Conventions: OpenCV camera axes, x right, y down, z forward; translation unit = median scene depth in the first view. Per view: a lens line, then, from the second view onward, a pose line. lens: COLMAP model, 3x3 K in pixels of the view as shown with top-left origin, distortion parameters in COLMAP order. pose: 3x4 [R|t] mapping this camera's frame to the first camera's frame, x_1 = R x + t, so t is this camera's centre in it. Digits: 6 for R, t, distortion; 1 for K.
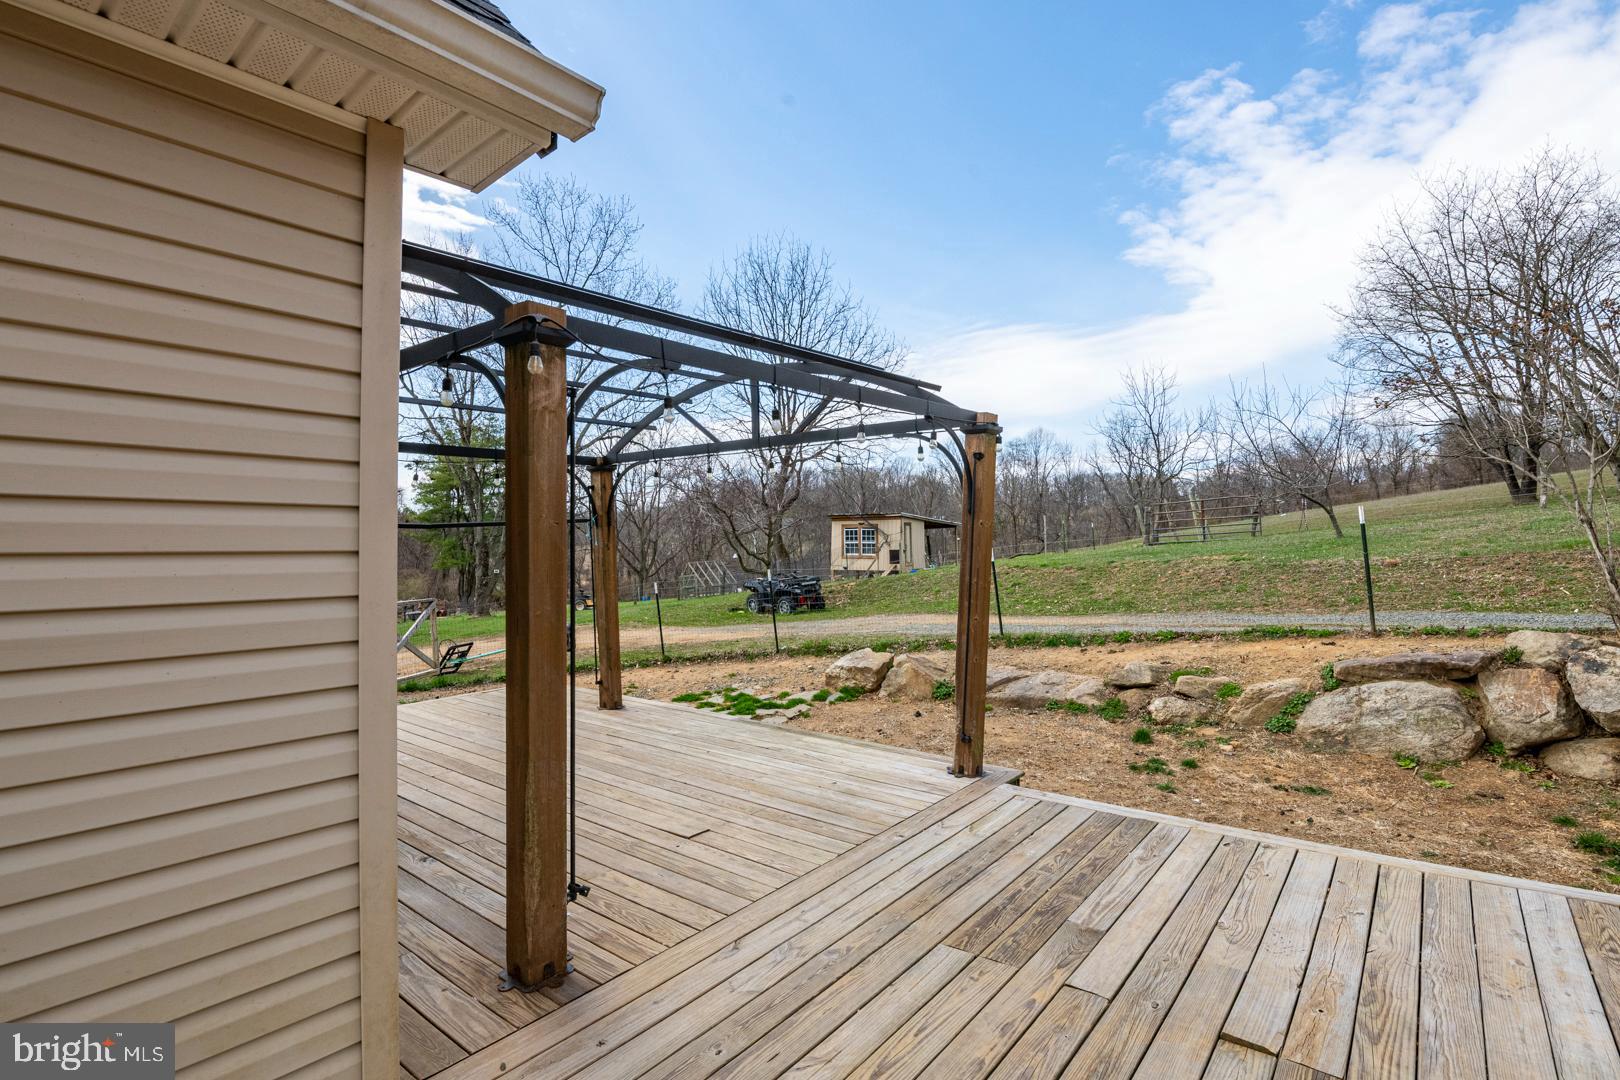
lens RADIAL K [[756.9, 0, 802.5], [0, 756.9, 542.9], [0, 0, 1]] dist [-0.013816, -0.003473]
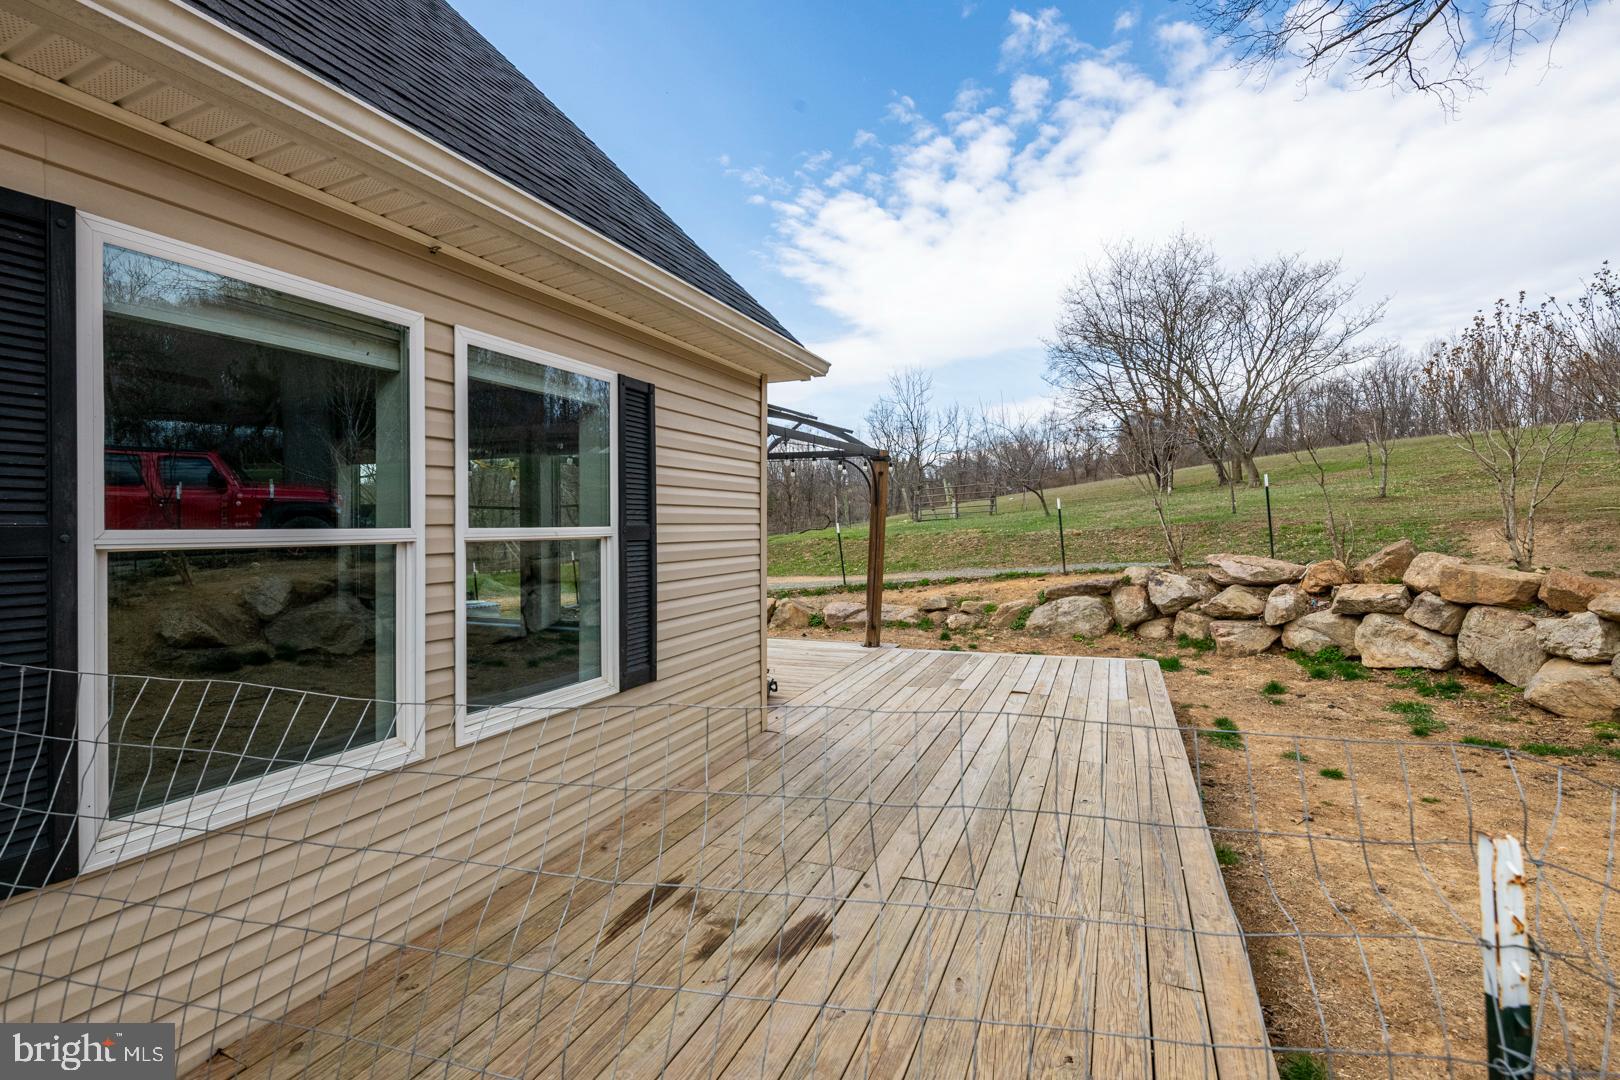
lens RADIAL K [[756.9, 0, 813.8], [0, 756.9, 530.9], [0, 0, 1]] dist [-0.013816, -0.003473]
pose [[0.949080, -0.004293, 0.315004, -0.307720], [-0.000454, 0.999887, 0.014994, -0.001314], [-0.315033, -0.014374, 0.948972, -0.431957]]
